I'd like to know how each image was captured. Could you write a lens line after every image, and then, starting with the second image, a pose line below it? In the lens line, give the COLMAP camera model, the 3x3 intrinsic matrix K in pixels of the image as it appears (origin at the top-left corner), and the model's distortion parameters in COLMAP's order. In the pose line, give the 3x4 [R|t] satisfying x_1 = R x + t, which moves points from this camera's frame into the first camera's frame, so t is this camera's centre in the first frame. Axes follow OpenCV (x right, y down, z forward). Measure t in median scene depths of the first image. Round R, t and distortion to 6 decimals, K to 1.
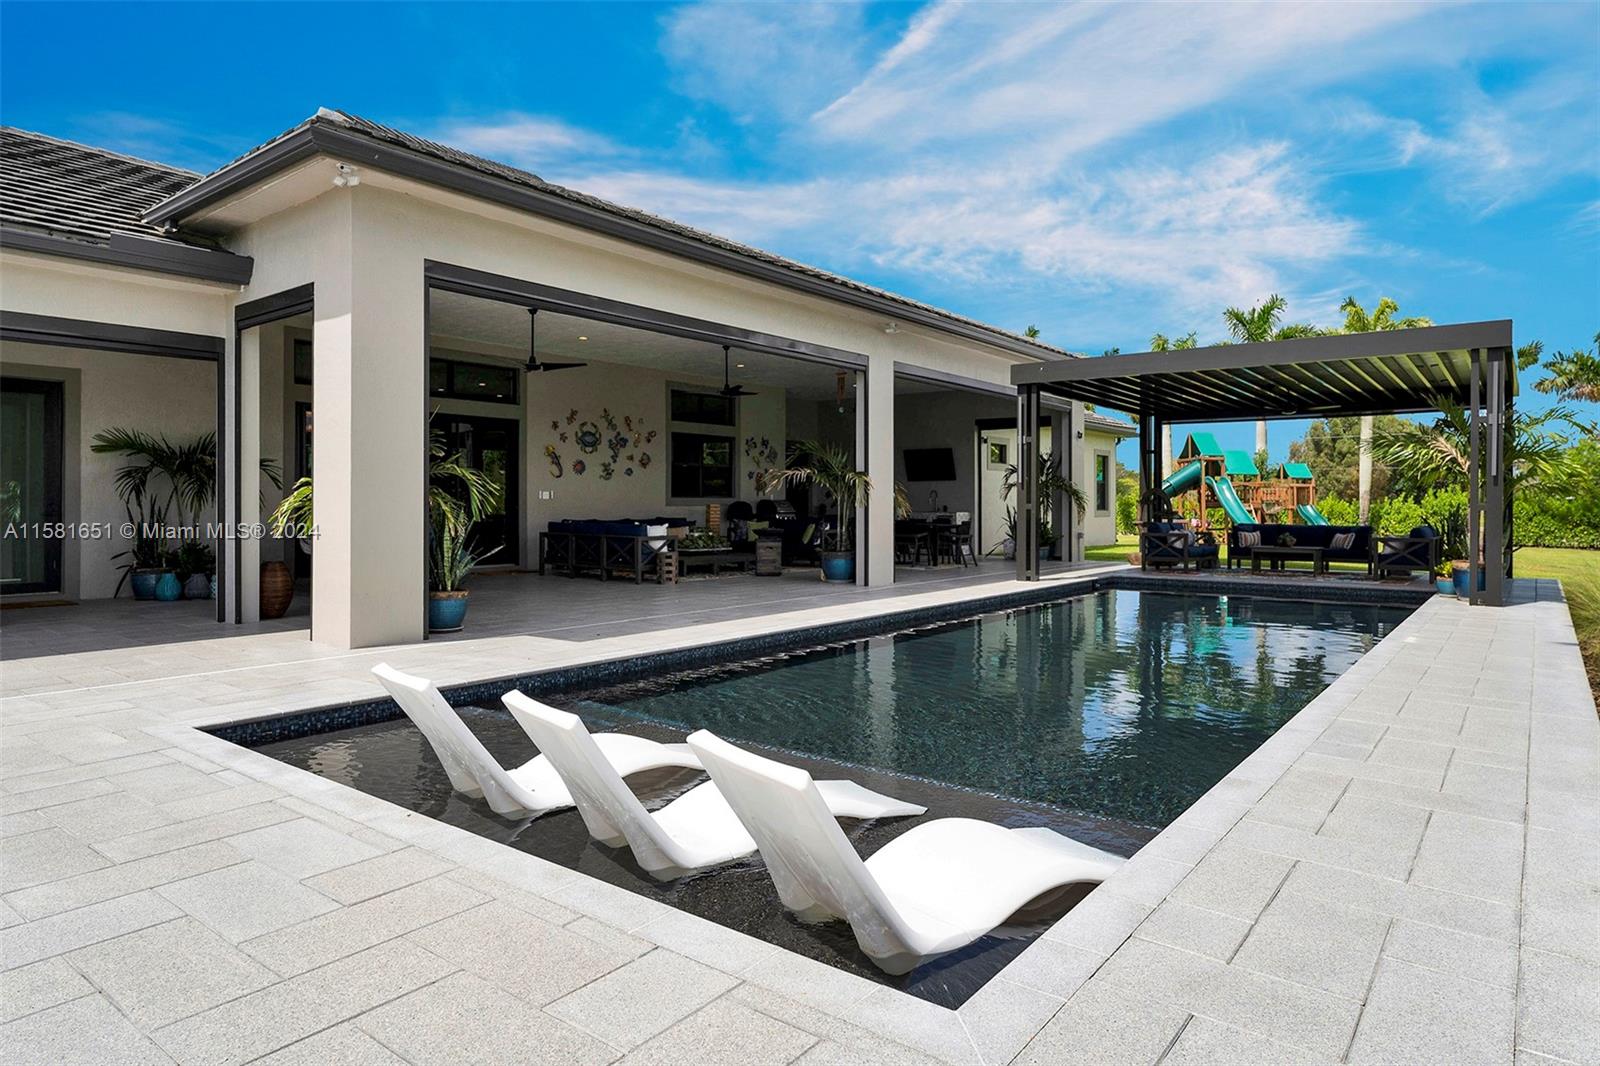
lens RADIAL K [[949.8, 0, 797.5], [0, 949.8, 514.9], [0, 0, 1]] dist [-0.000256, 0.001016]
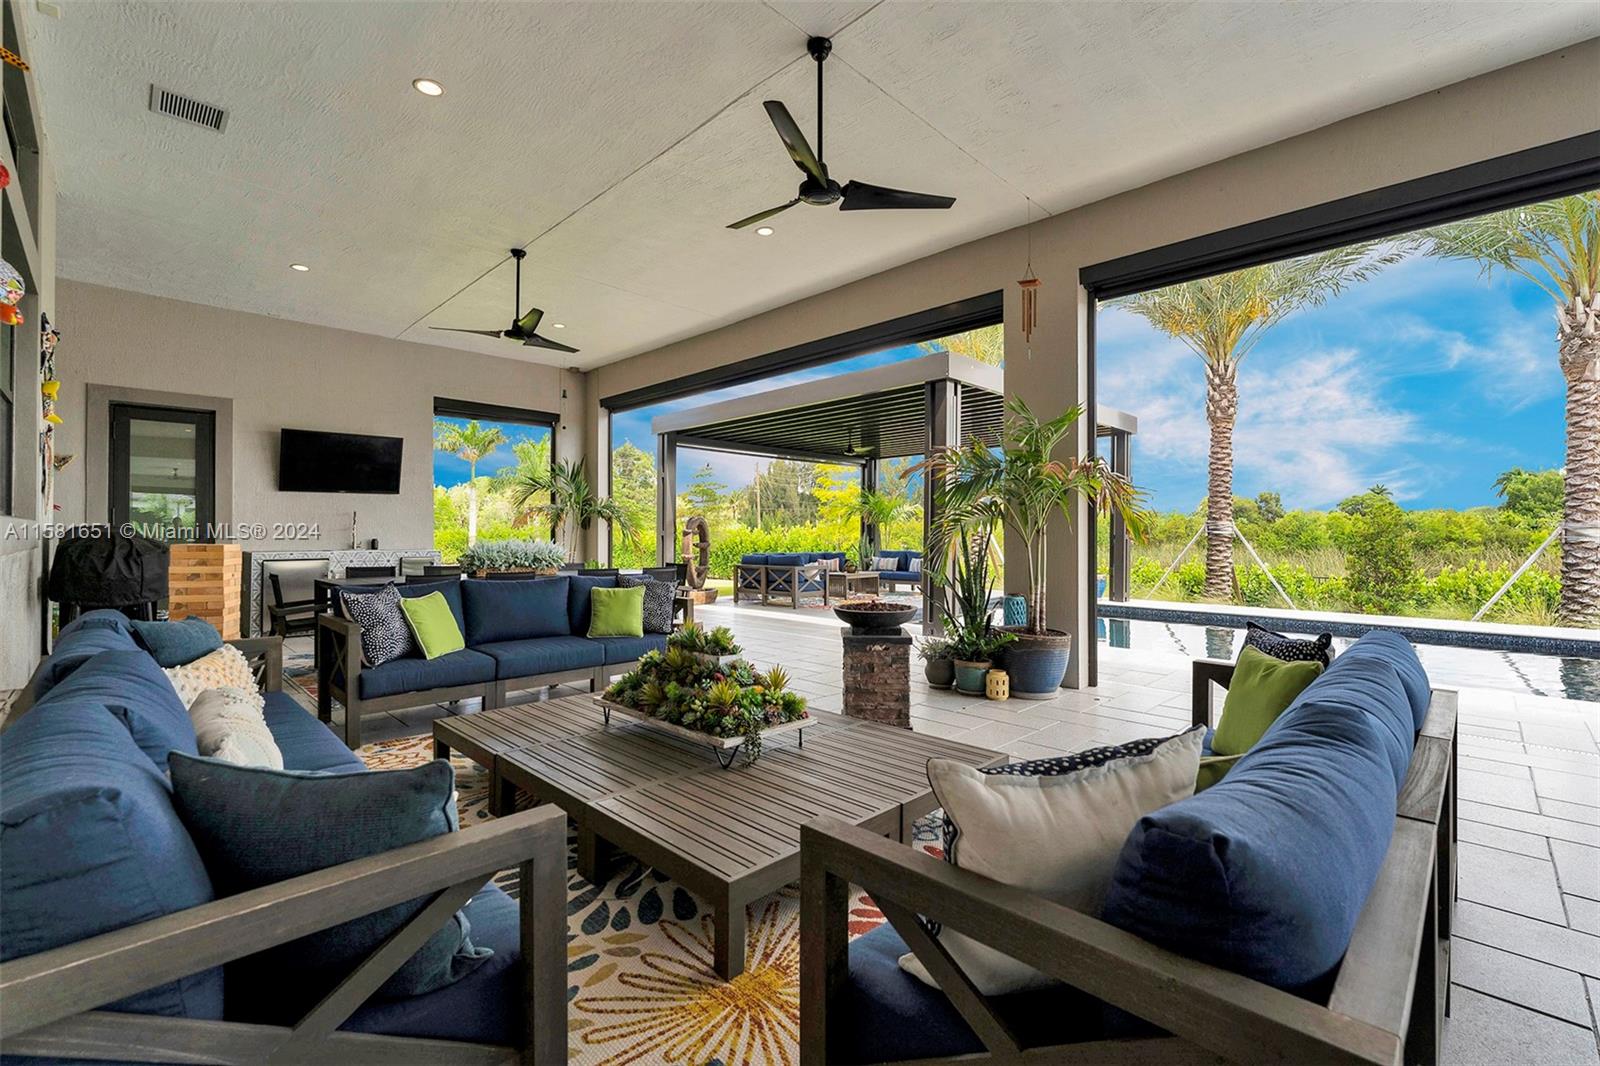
lens RADIAL K [[686.1, 0, 804.8], [0, 686.1, 536.7], [0, 0, 1]] dist [-0.004607, 0.000037]
pose [[0.113595, -0.007493, 0.993499, -0.279257], [0.010535, 0.999924, 0.006337, -0.013549], [-0.993471, 0.009746, 0.113666, 0.902164]]
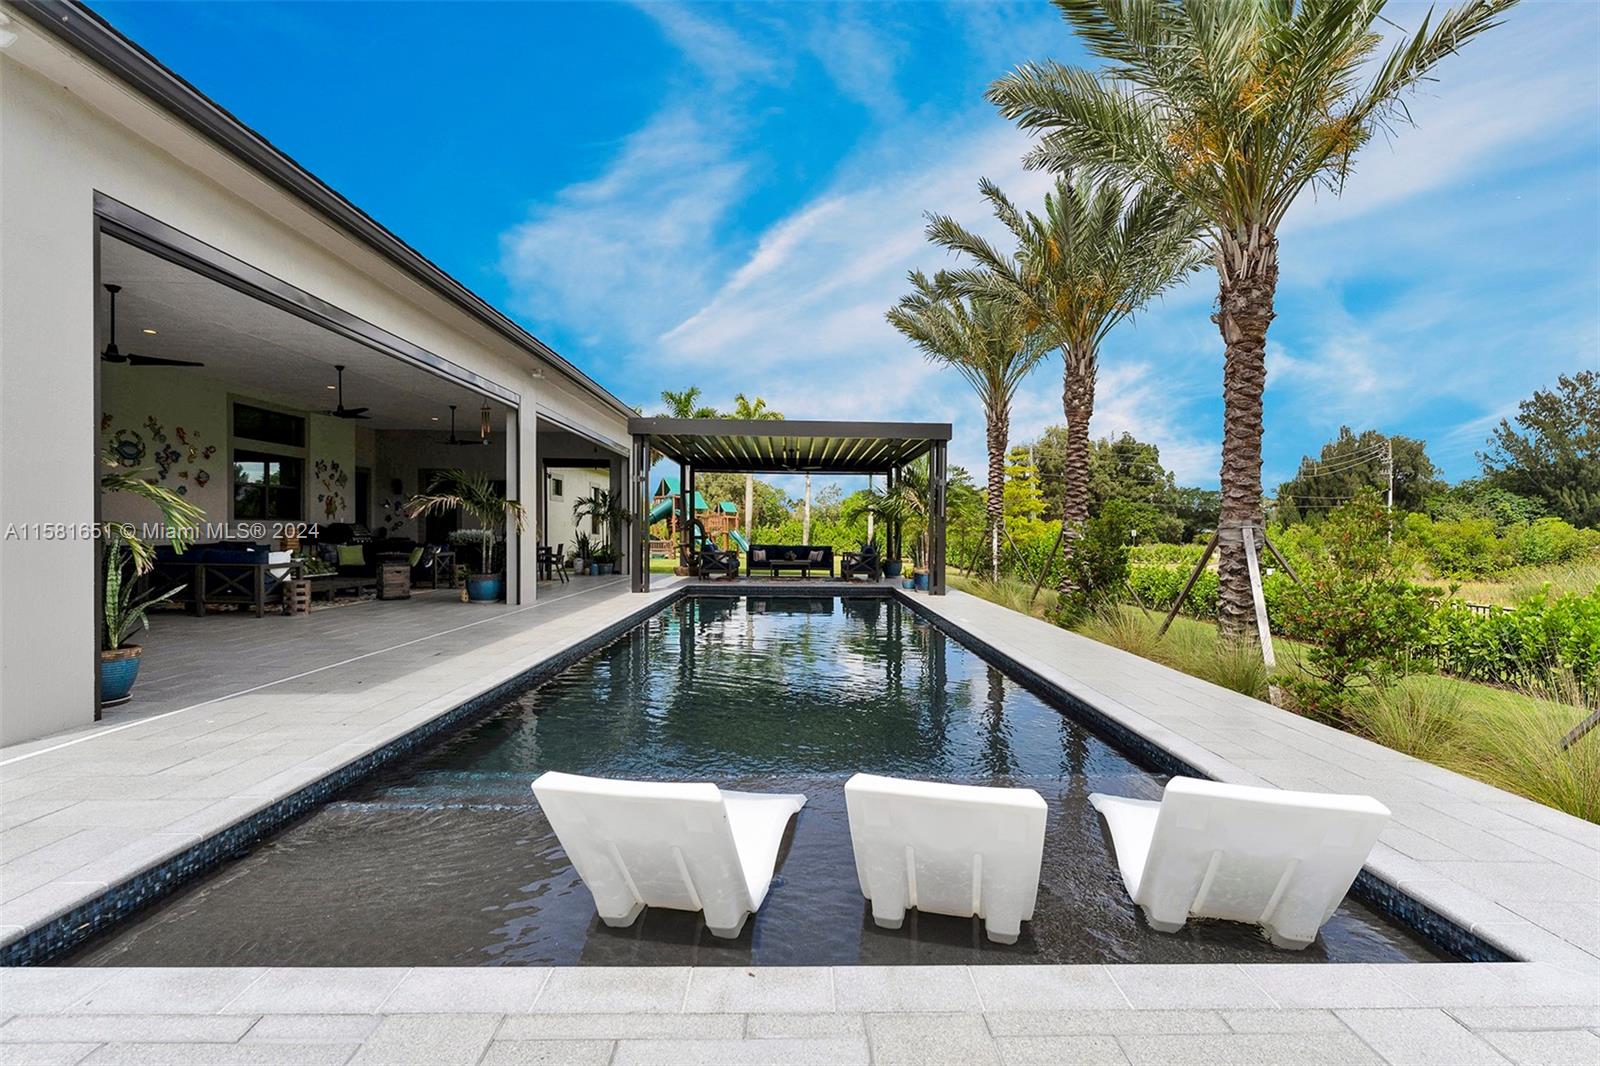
lens RADIAL K [[713.9, 0, 812.8], [0, 713.9, 529.4], [0, 0, 1]] dist [0.000515, 0.000229]
pose [[0.771386, 0.007826, 0.636320, -0.153949], [-0.002954, 0.999958, -0.008717, -0.004806], [-0.636361, 0.004844, 0.771376, 0.115096]]
